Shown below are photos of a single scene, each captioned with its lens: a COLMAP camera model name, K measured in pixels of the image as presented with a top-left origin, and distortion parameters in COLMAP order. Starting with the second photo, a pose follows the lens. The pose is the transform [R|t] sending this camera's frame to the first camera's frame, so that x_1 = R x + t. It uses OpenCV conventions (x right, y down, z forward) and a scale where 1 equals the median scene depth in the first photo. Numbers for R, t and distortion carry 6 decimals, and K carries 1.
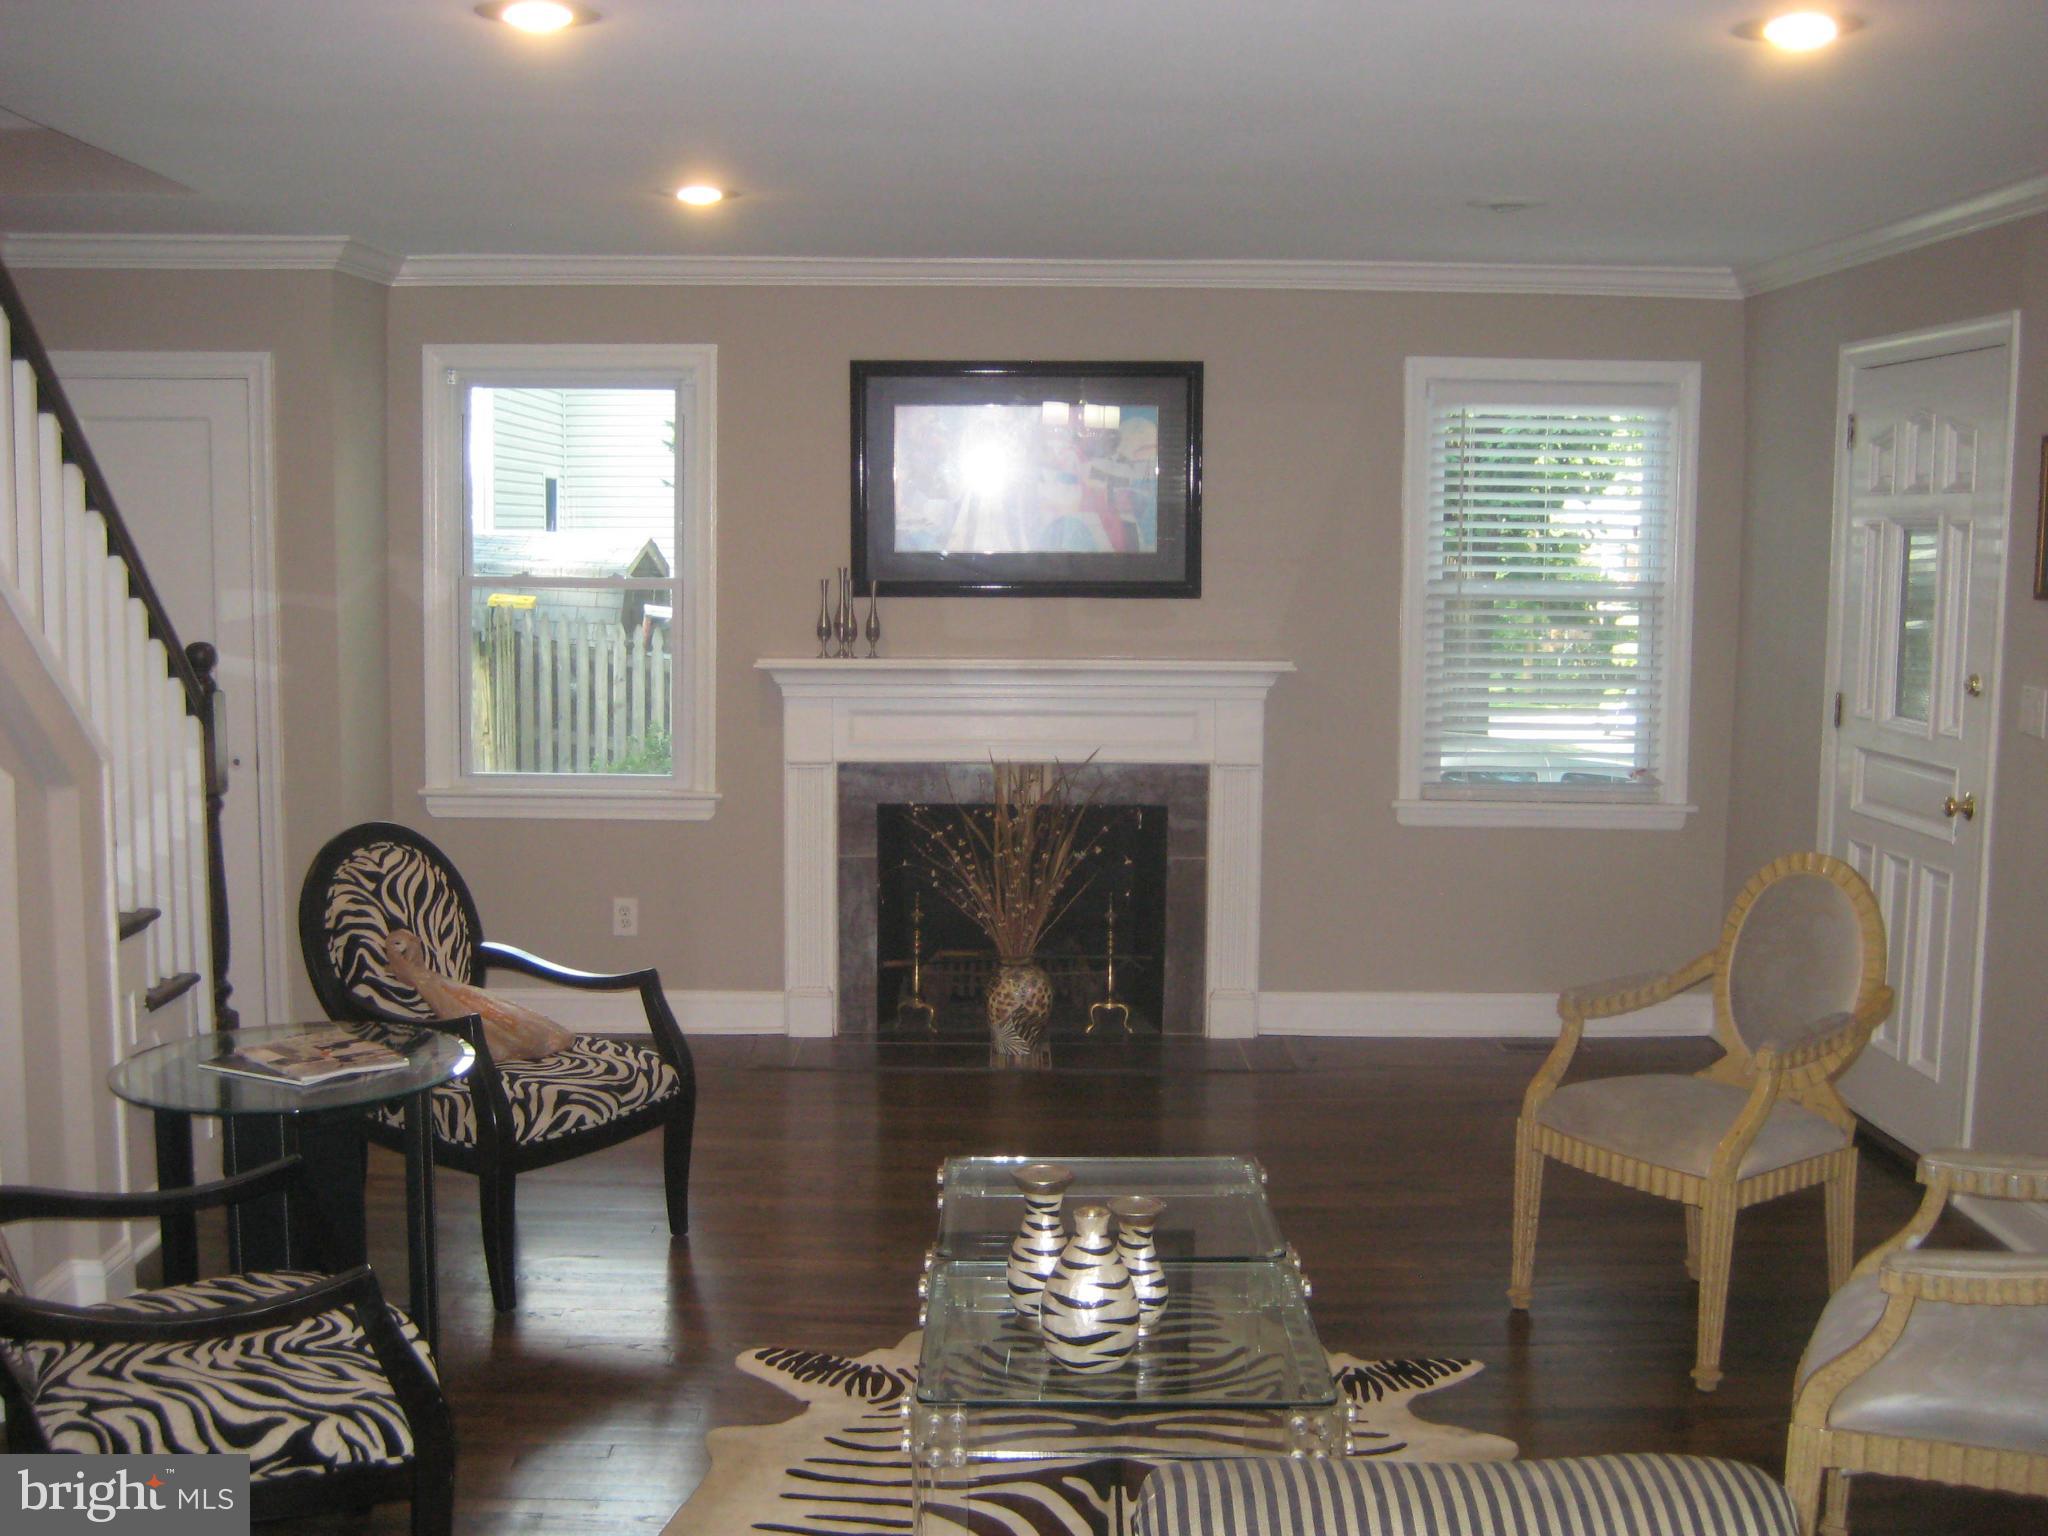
lens RADIAL K [[2161.6, 0, 1010.7], [0, 2161.6, 761.2], [0, 0, 1]] dist [-0.140398, 0.192792]
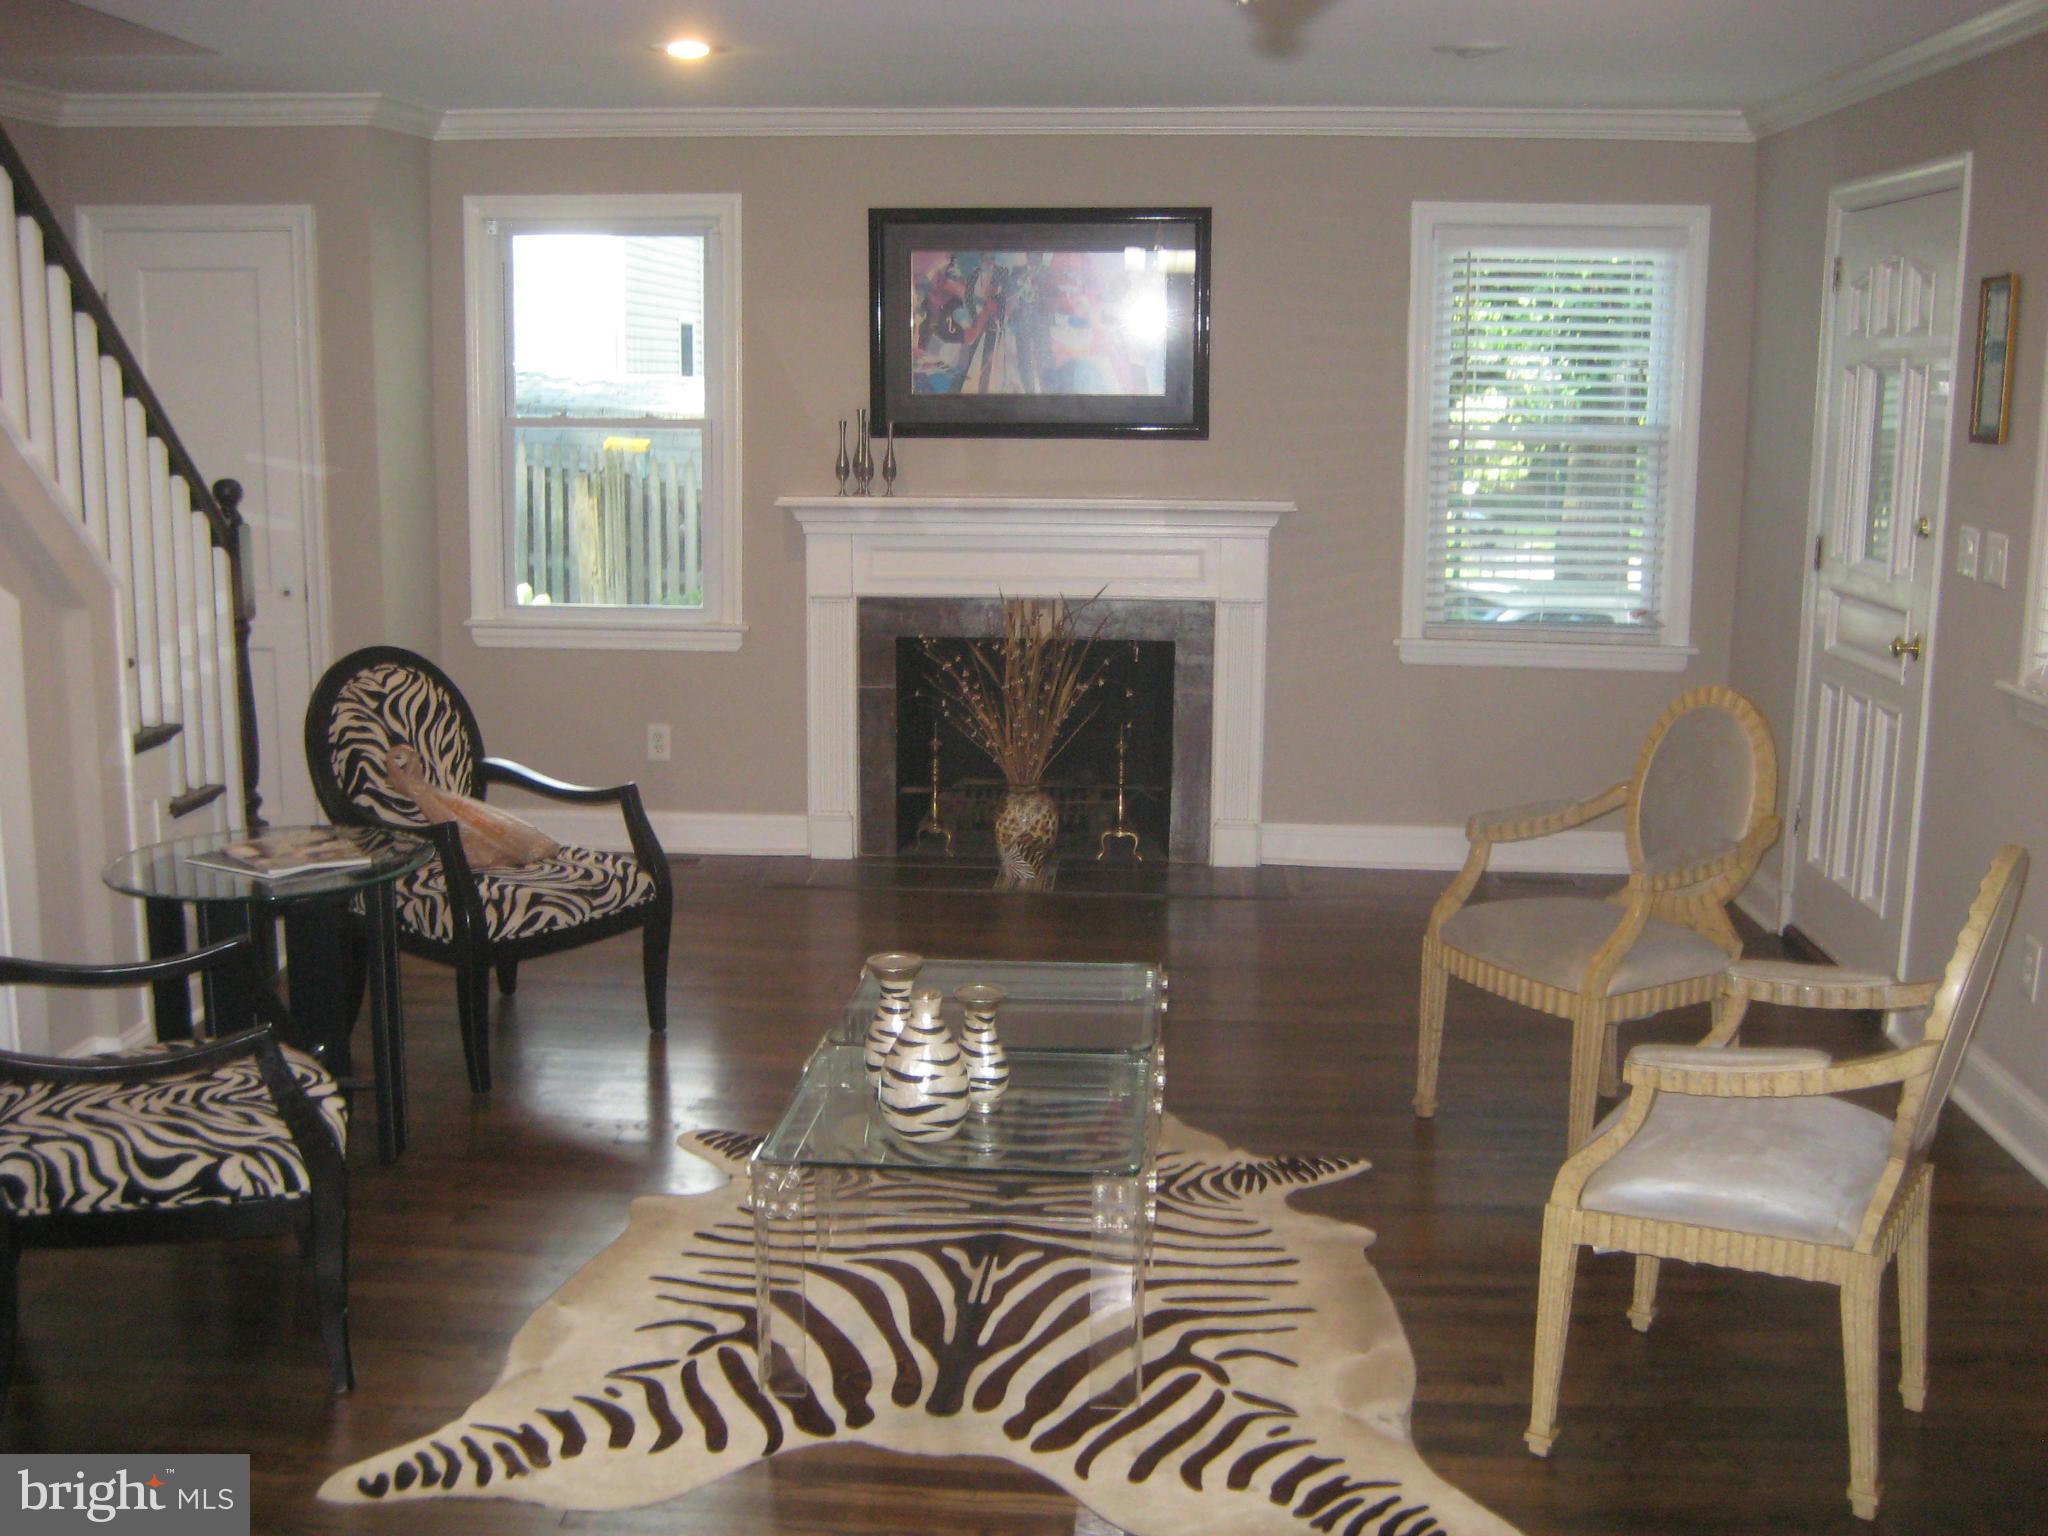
lens RADIAL K [[2161.6, 0, 1010.7], [0, 2161.6, 761.2], [0, 0, 1]] dist [-0.140398, 0.192792]
pose [[0.996905, 0.013542, -0.077439, 0.100104], [-0.008080, 0.997485, 0.070420, 0.007817], [0.078198, -0.069577, 0.994507, -0.049735]]
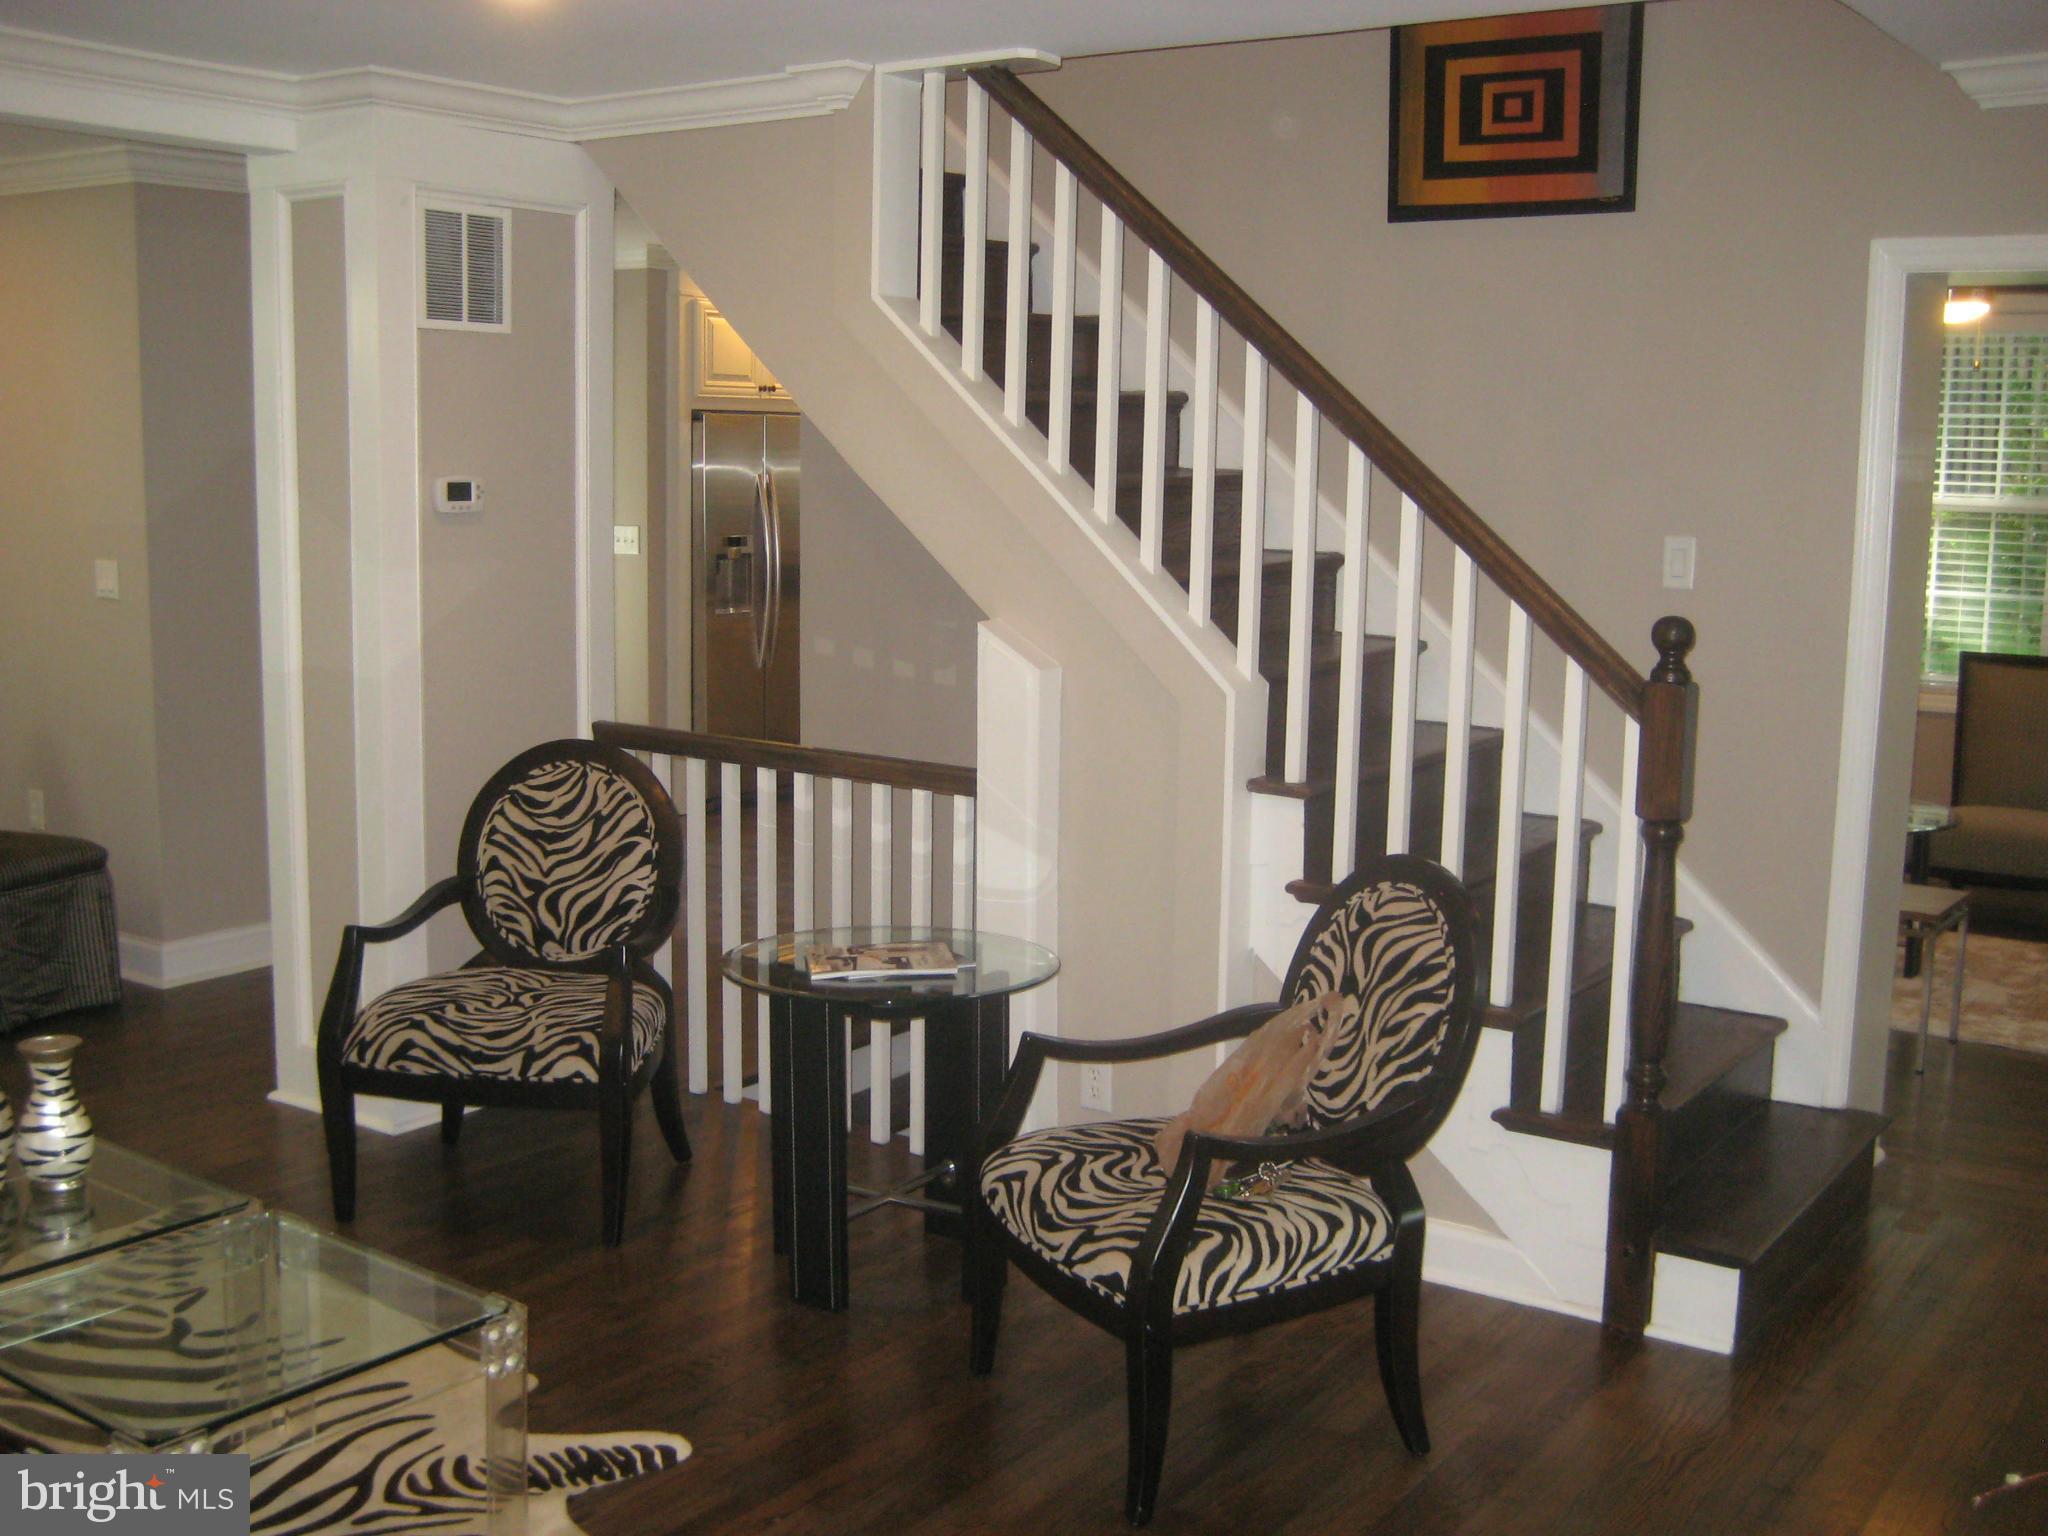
lens RADIAL K [[2161.6, 0, 1010.7], [0, 2161.6, 761.2], [0, 0, 1]] dist [-0.140398, 0.192792]
pose [[-0.588342, 0.096475, -0.802836, 0.360894], [-0.106182, 0.975042, 0.194982, -0.127799], [0.801610, 0.199963, -0.563415, 1.244318]]
